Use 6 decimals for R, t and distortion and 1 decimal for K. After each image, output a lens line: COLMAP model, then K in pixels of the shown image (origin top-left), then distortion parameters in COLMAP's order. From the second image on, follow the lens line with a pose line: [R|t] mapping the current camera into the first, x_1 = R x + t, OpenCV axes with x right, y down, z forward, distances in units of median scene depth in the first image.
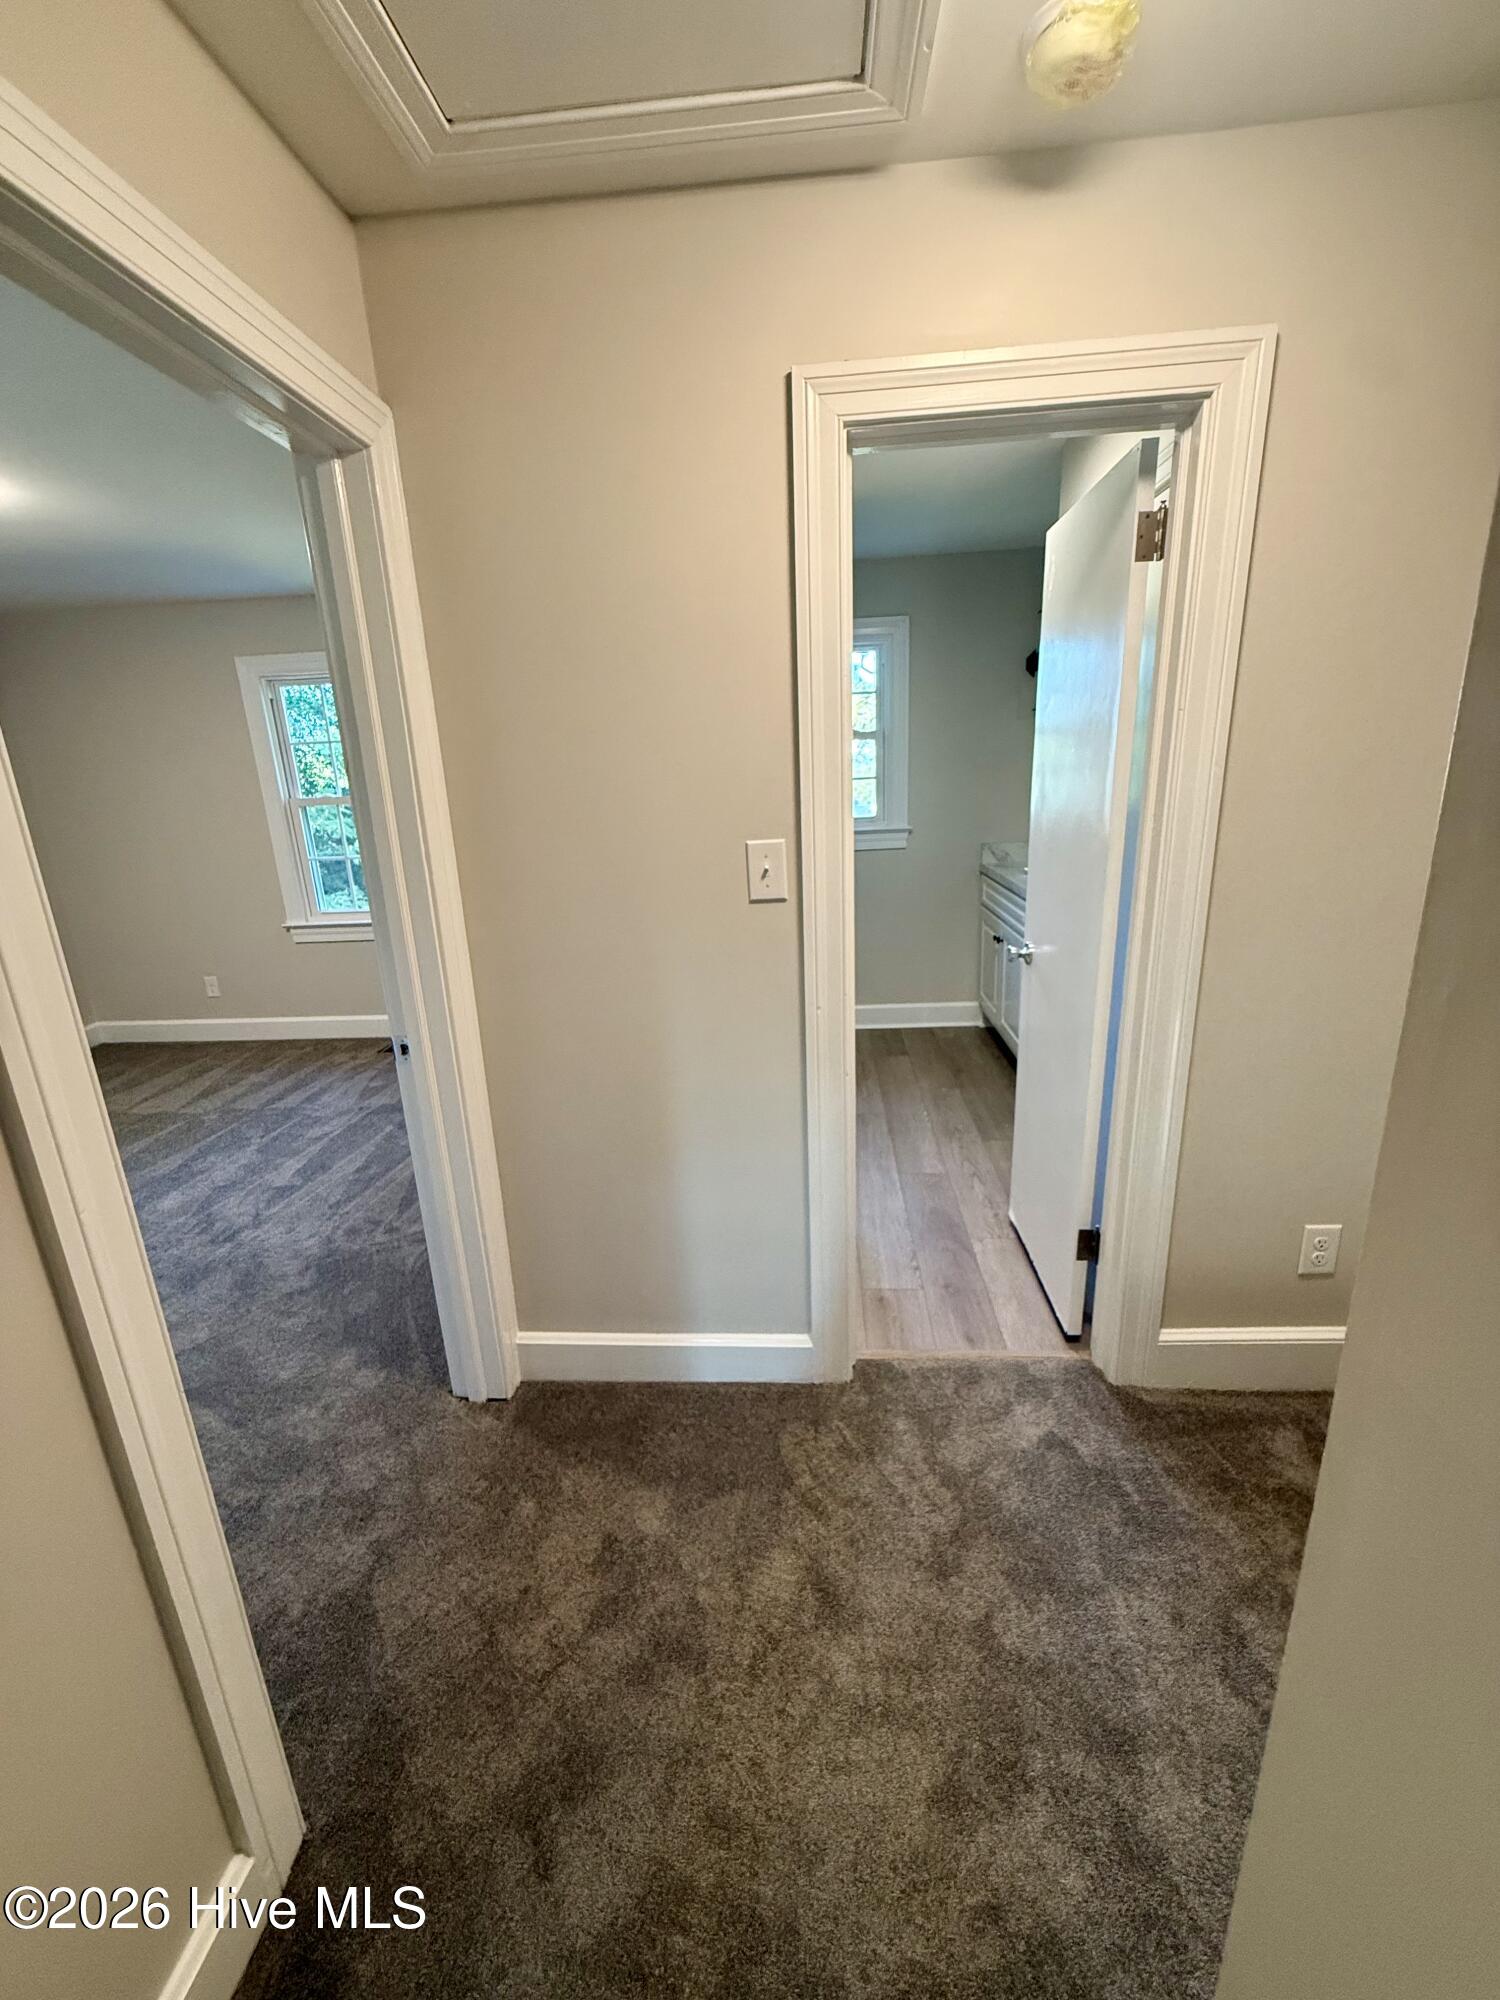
lens RADIAL K [[804.6, 0, 749.5], [0, 804.6, 993.7], [0, 0, 1]] dist [-0.000206, -0.000009]
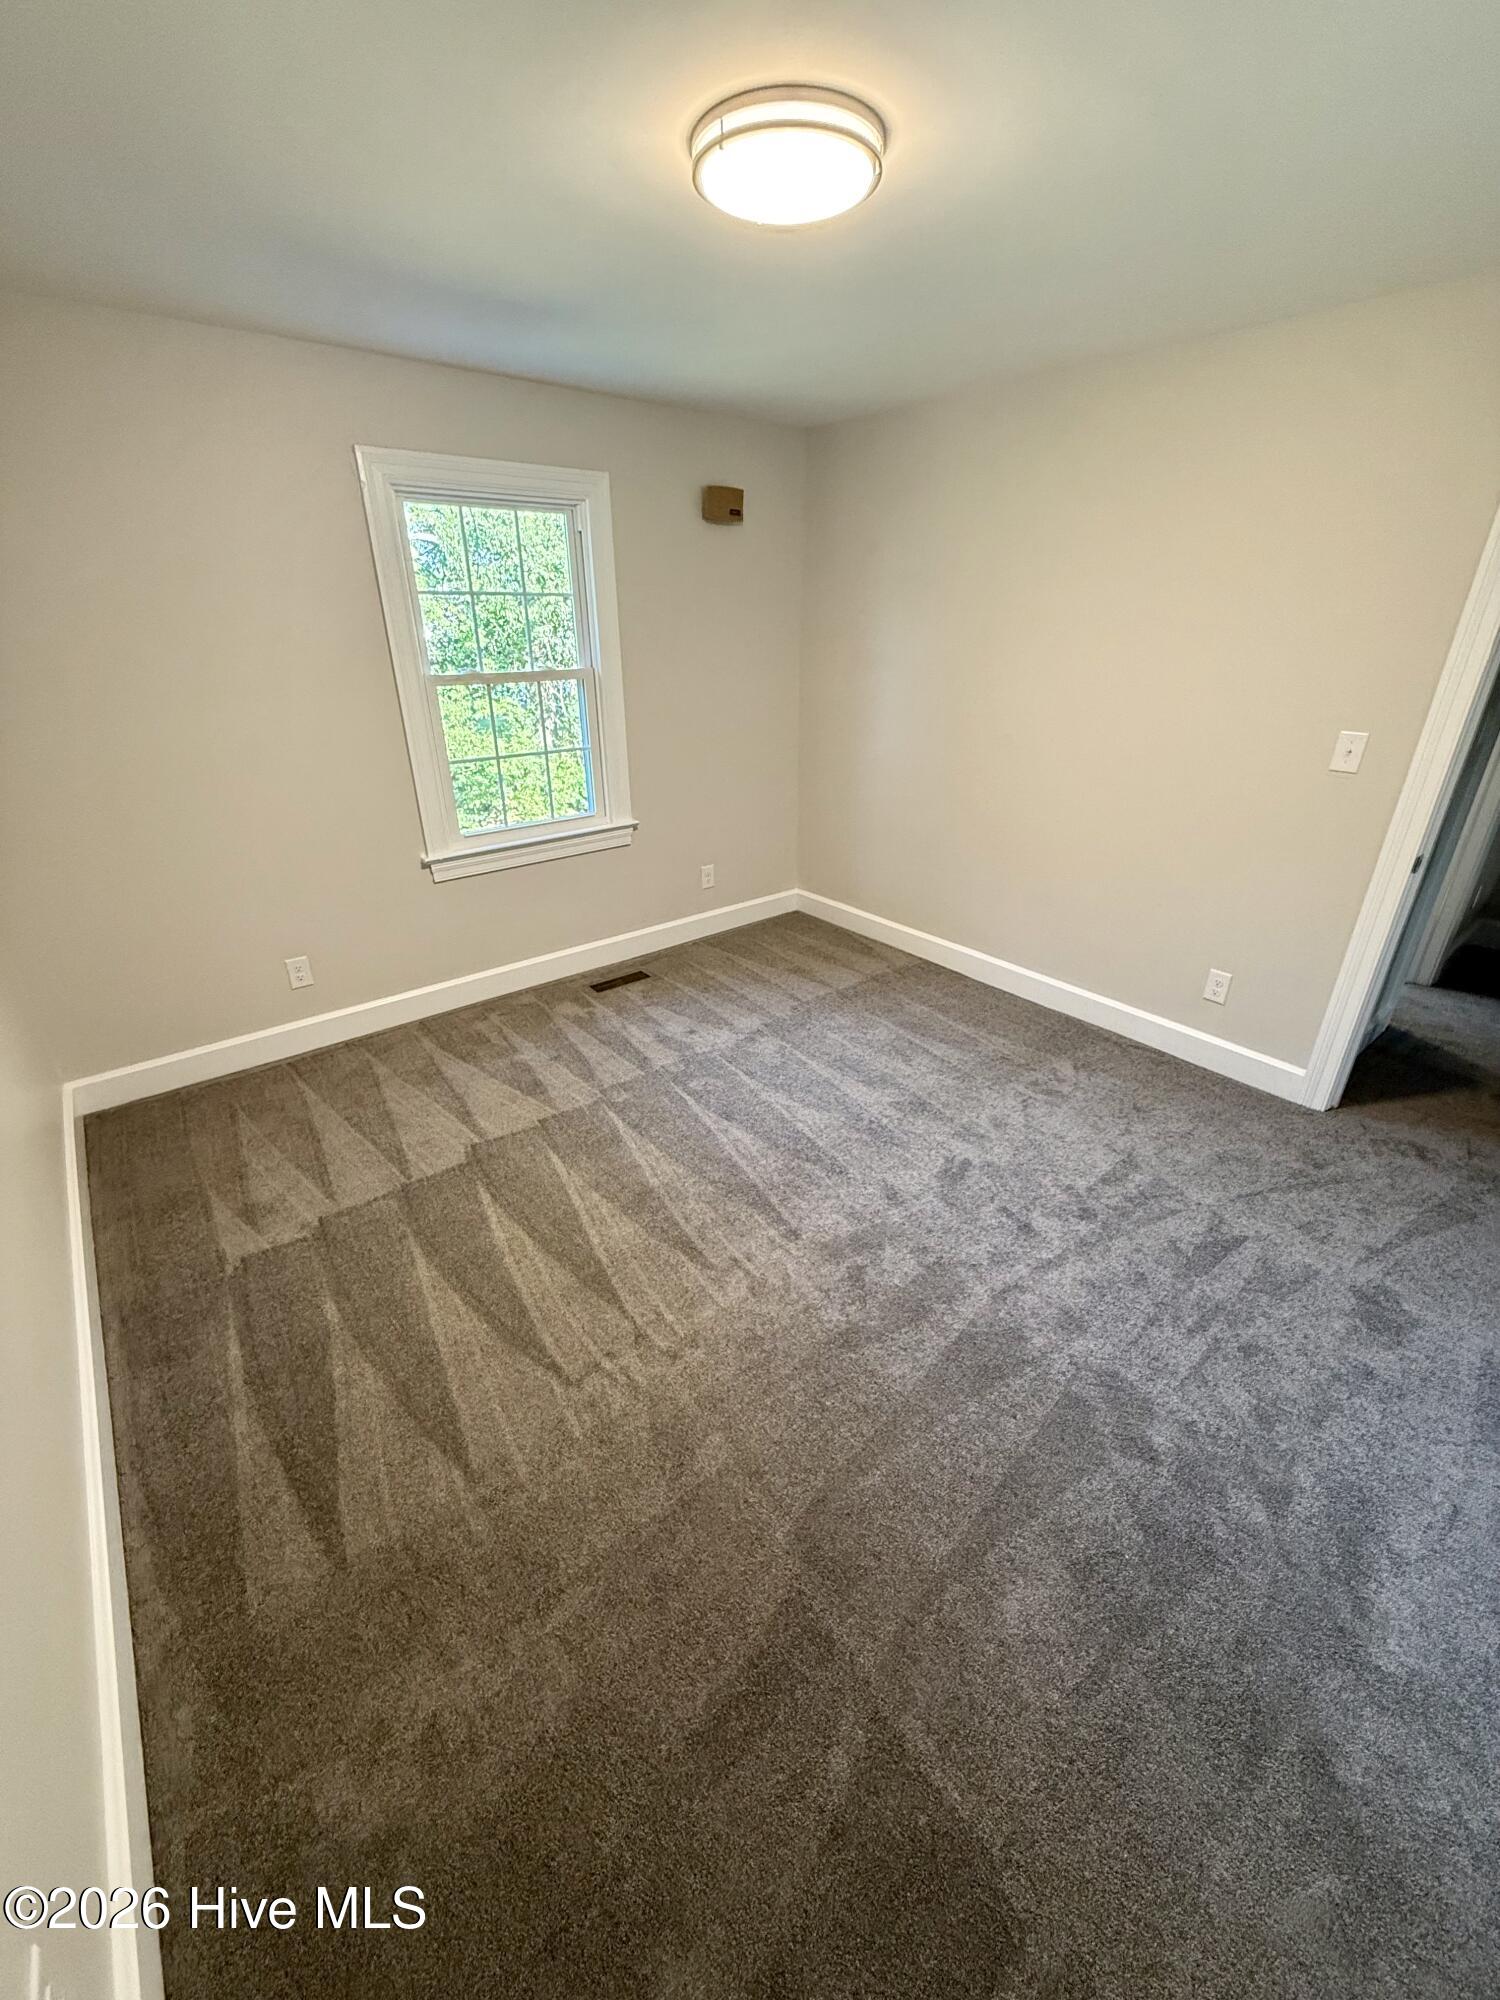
lens RADIAL K [[799.7, 0, 750.8], [0, 799.7, 991.6], [0, 0, 1]] dist [-0.000450, 0.000045]
pose [[0.731776, -0.253155, 0.632784, -1.023919], [0.157586, 0.966144, 0.204283, -0.086363], [-0.663077, -0.049772, 0.746895, 0.323041]]
